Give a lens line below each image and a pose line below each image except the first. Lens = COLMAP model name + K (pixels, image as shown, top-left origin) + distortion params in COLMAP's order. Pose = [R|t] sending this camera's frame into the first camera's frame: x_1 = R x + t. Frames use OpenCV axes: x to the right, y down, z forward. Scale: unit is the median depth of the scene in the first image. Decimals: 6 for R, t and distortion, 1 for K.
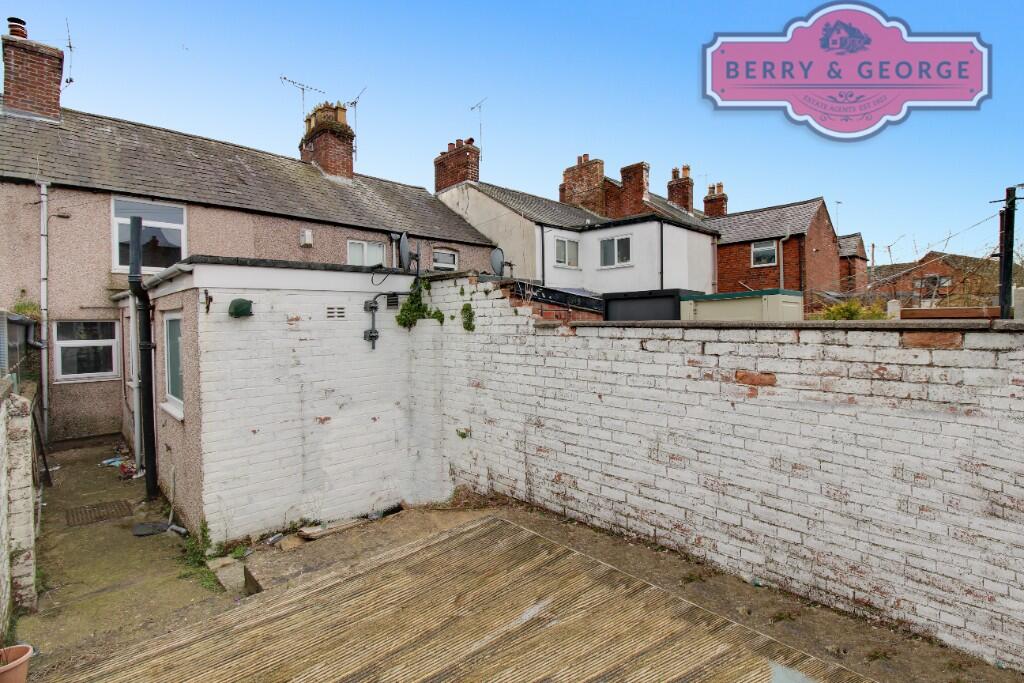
lens RADIAL K [[486.0, 0, 518.9], [0, 486.0, 339.8], [0, 0, 1]] dist [-0.004573, -0.000531]
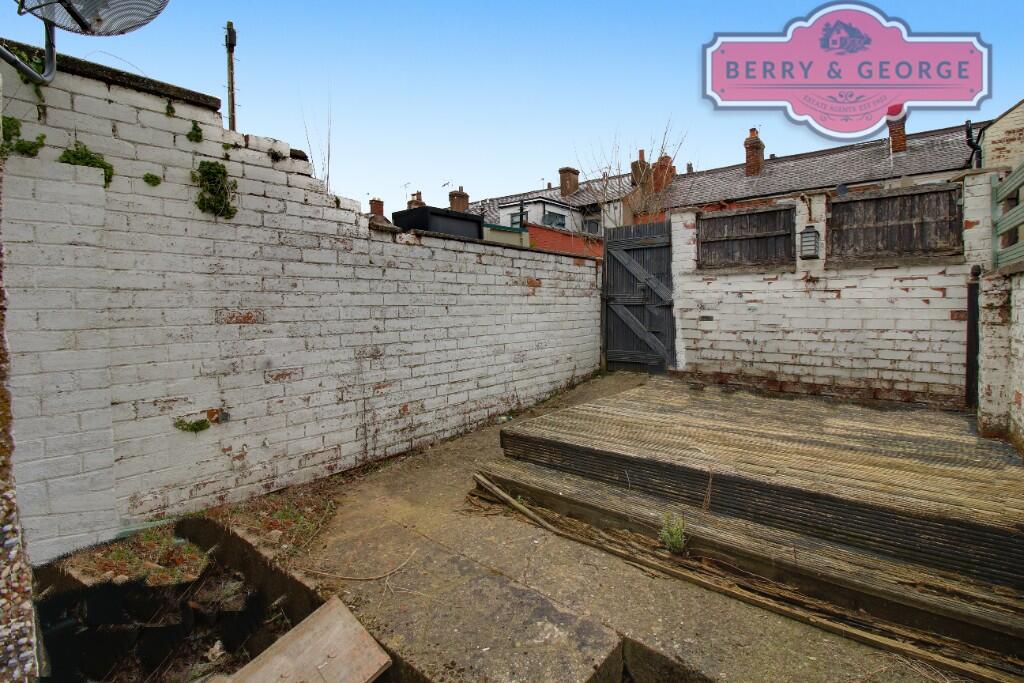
lens RADIAL K [[486.0, 0, 519.3], [0, 486.0, 335.6], [0, 0, 1]] dist [-0.004573, -0.000531]
pose [[-0.127855, -0.048701, 0.990596, -0.793090], [0.053043, 0.997028, 0.055864, 0.115328], [-0.990373, 0.059686, -0.124892, 0.899096]]
